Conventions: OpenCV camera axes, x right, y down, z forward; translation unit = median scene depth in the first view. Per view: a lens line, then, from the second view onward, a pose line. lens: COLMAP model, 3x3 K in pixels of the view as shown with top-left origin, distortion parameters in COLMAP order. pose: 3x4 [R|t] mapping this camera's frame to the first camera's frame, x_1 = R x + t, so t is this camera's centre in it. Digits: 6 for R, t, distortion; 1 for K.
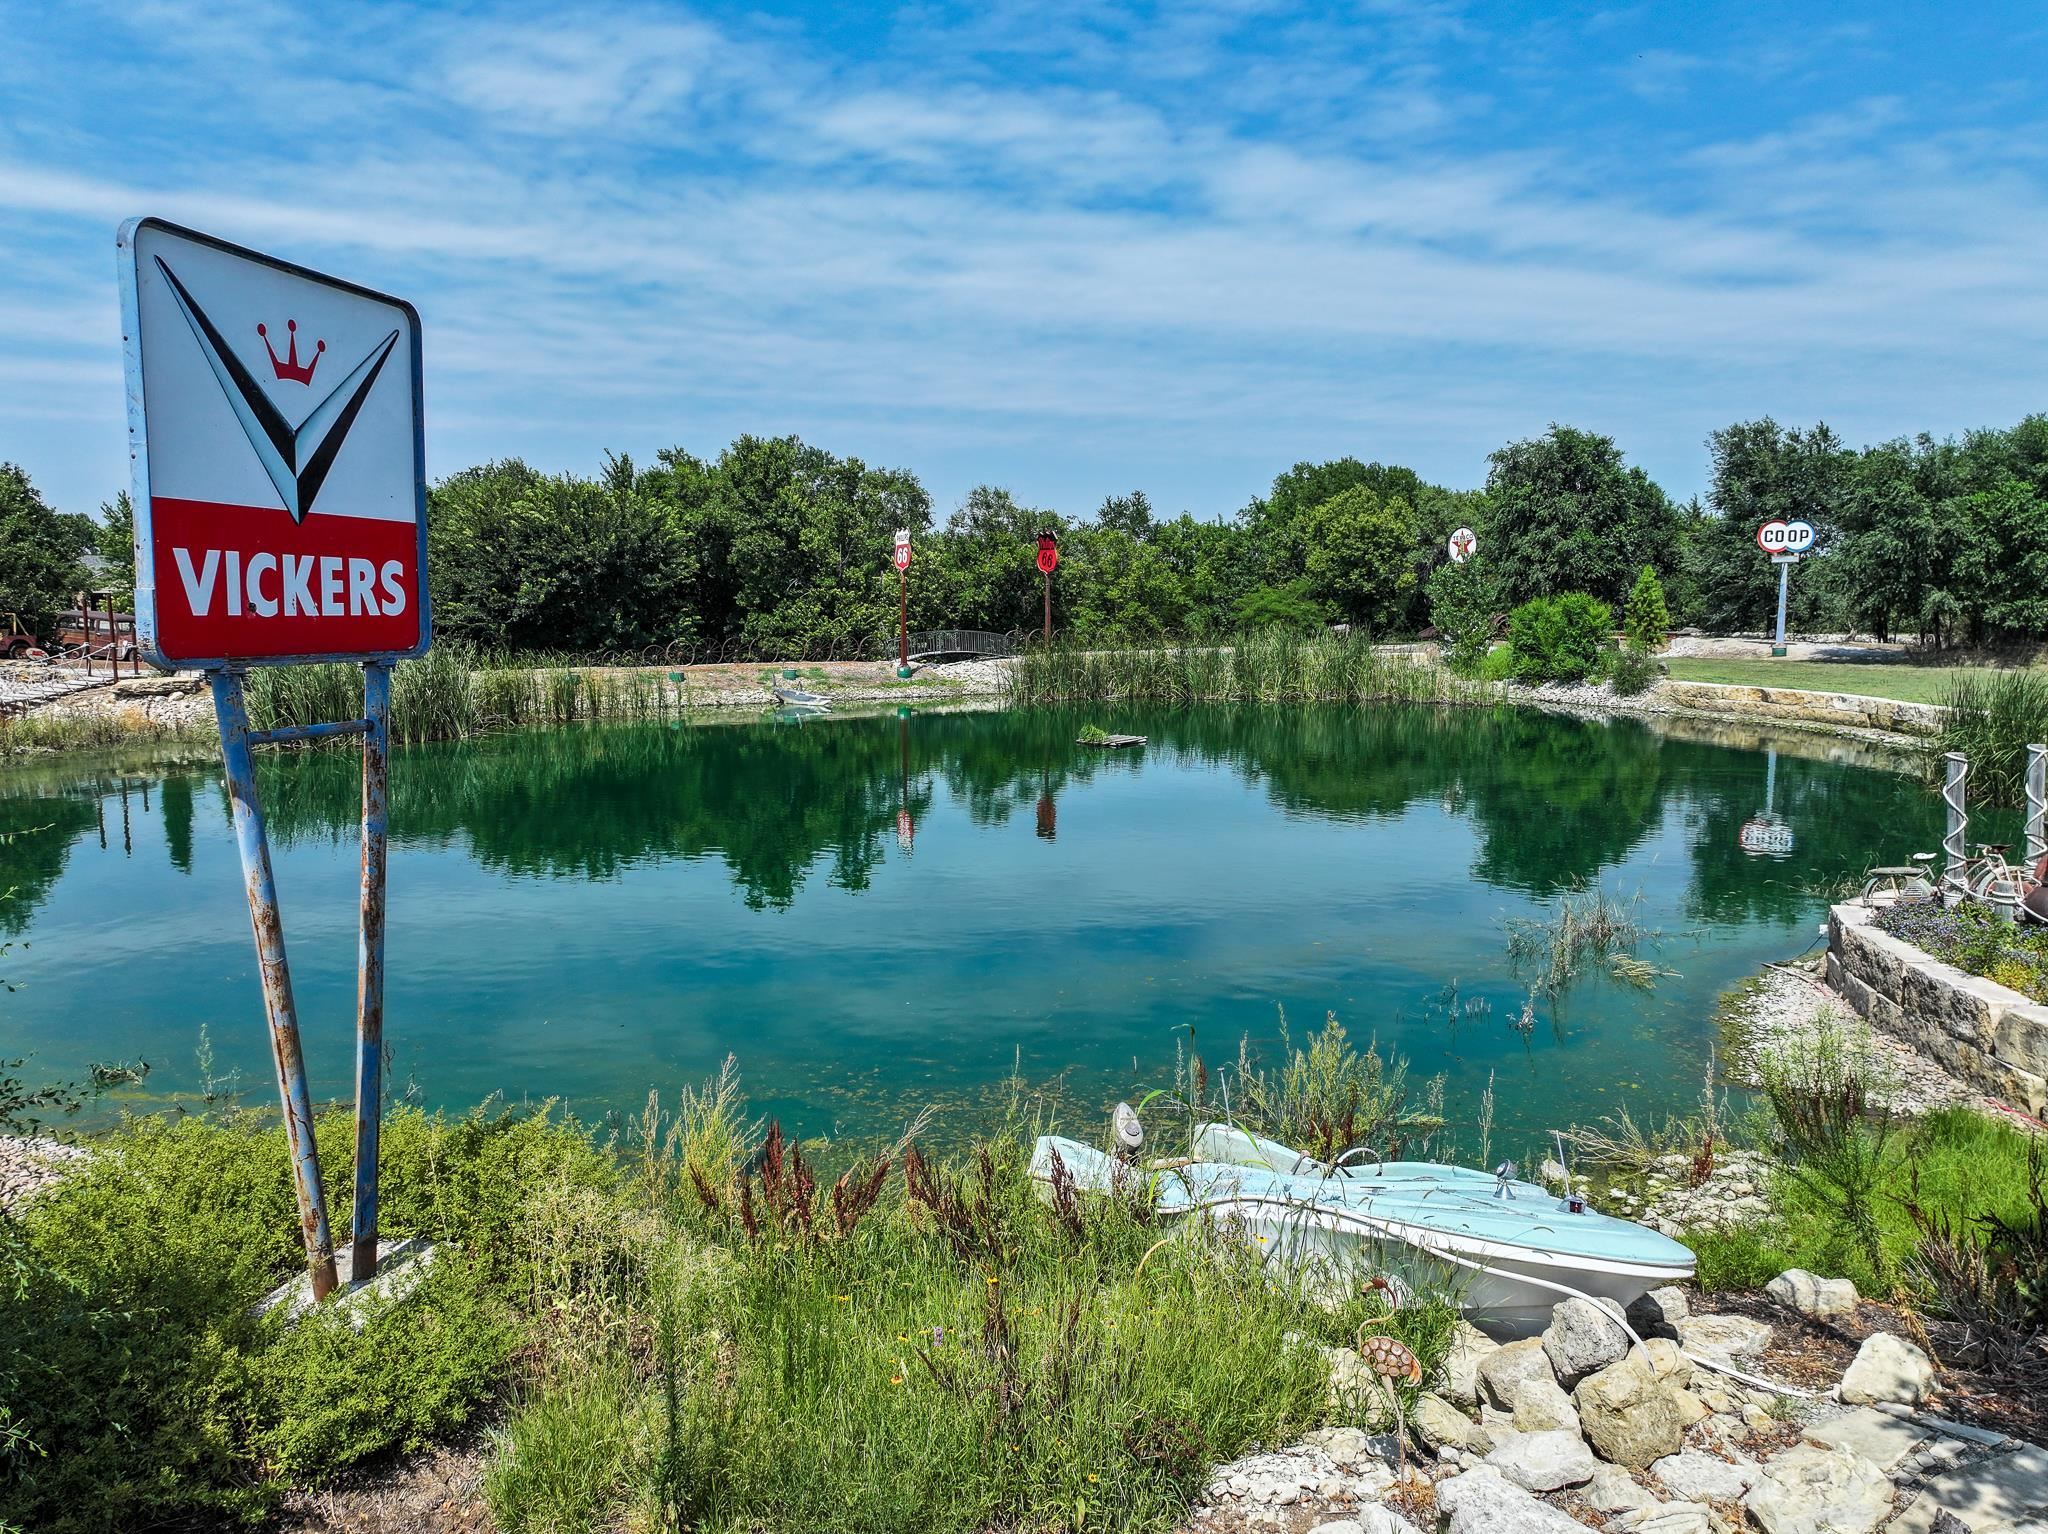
lens RADIAL K [[1425.9, 0, 1026.7], [0, 1425.9, 769.0], [0, 0, 1]] dist [0.005398, 0.000767]
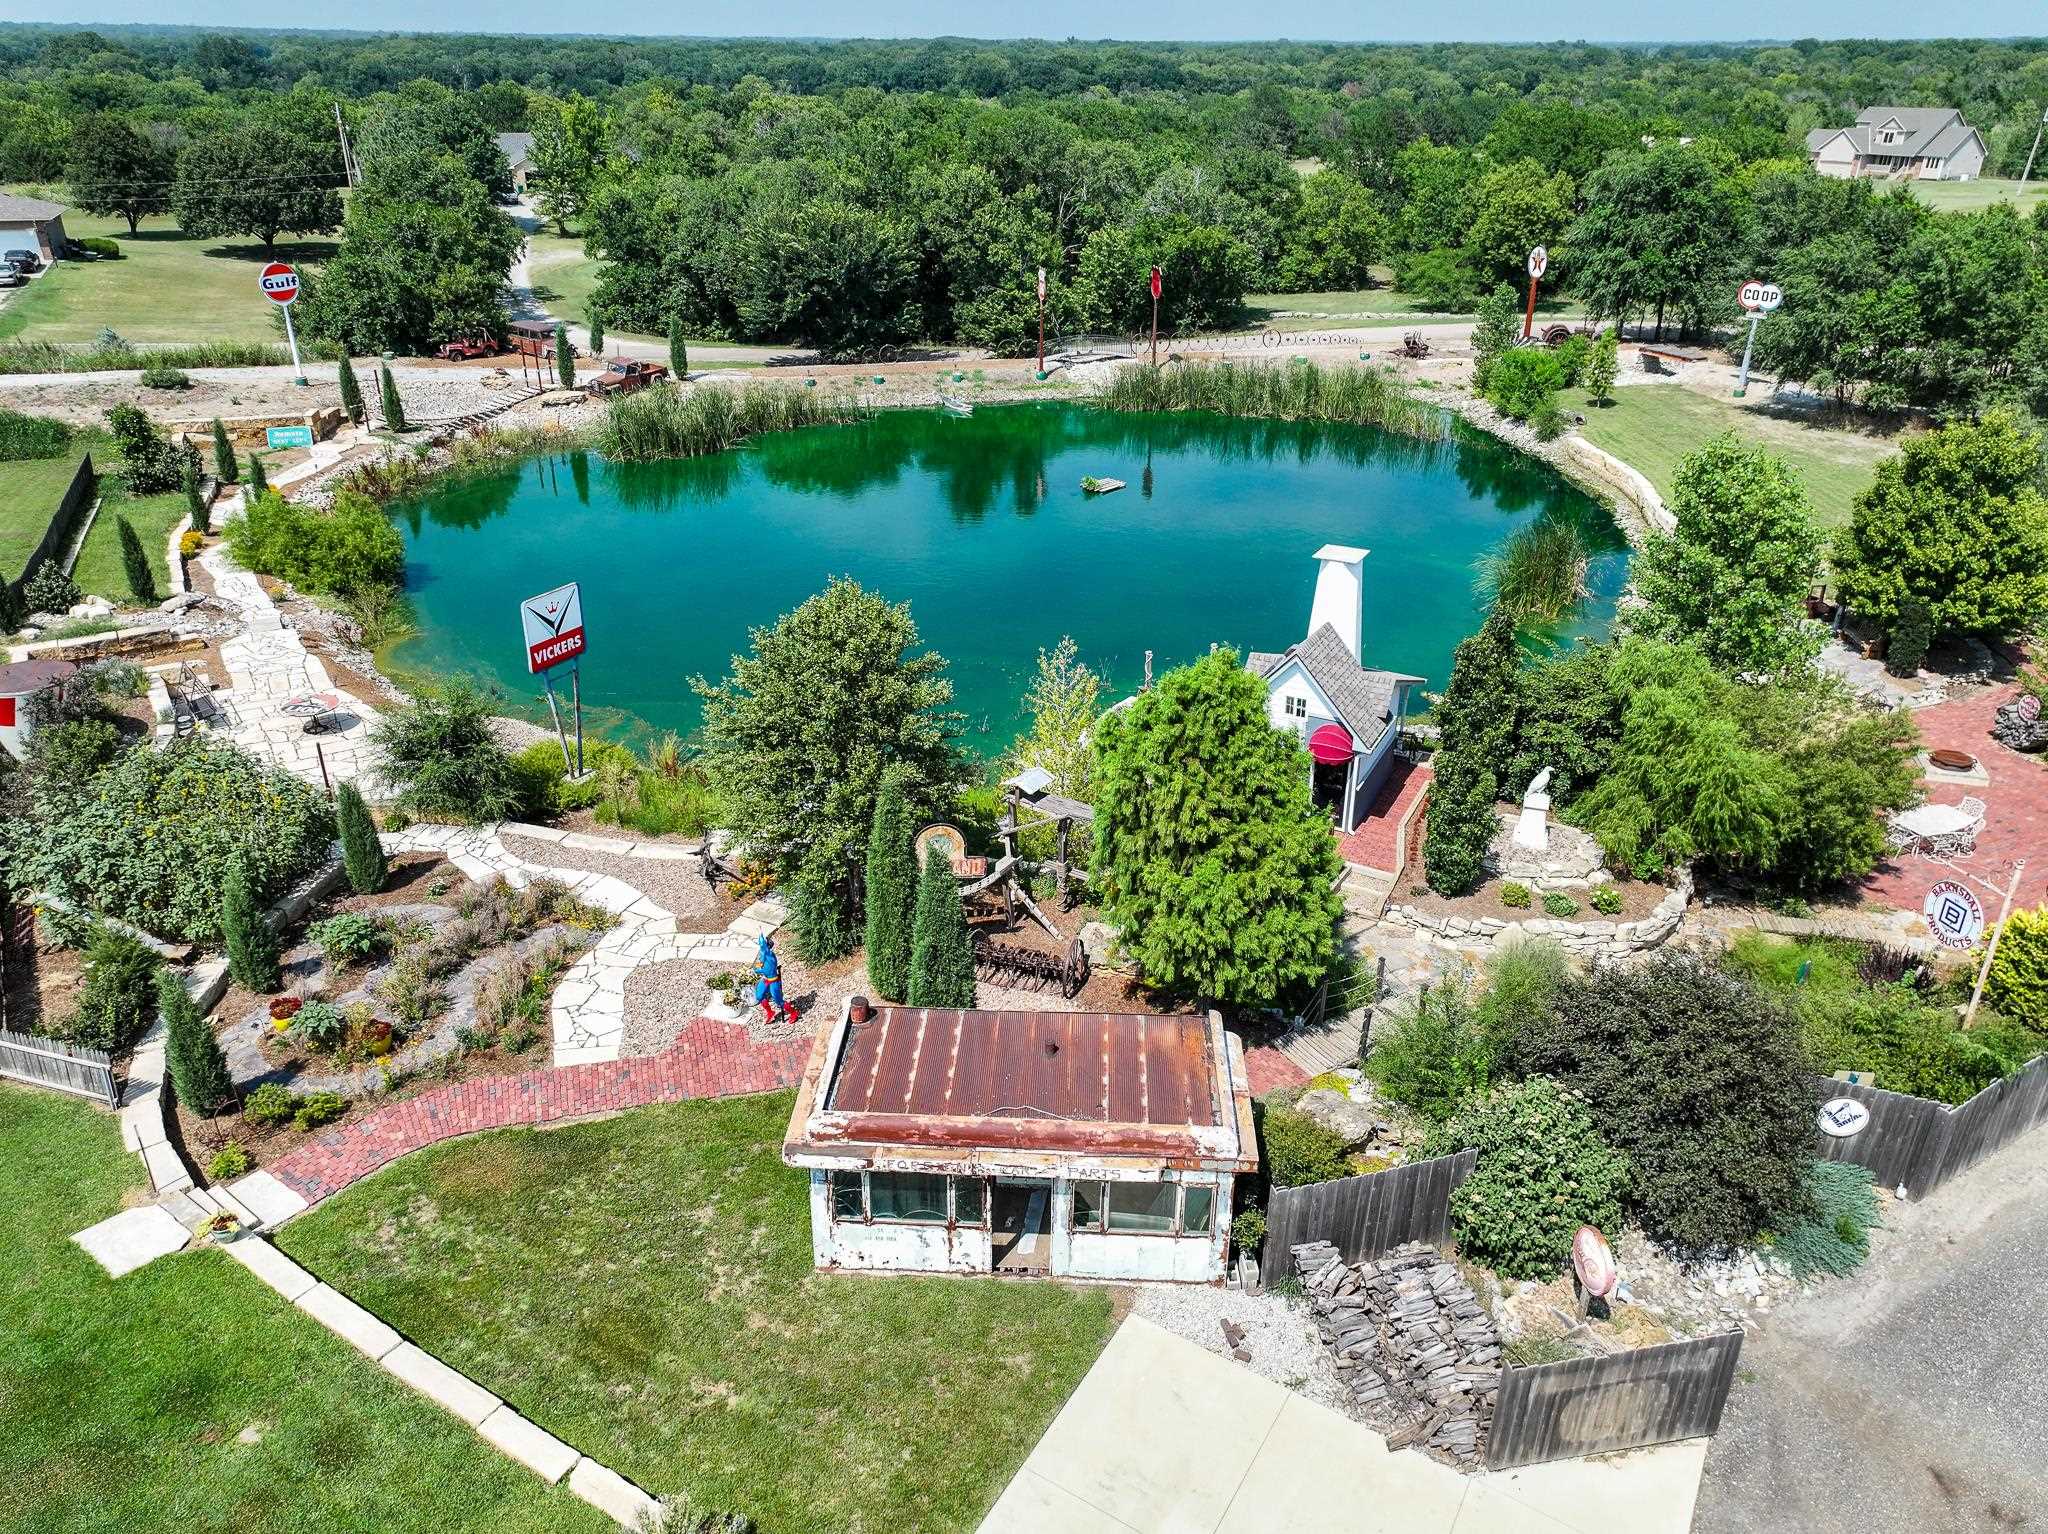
lens RADIAL K [[1425.9, 0, 1020.8], [0, 1425.9, 766.4], [0, 0, 1]] dist [0.005398, 0.000767]
pose [[0.961955, 0.124040, -0.243428, 0.250239], [-0.035680, 0.940400, 0.338193, -0.159266], [0.270869, -0.316641, 0.909048, -0.349626]]
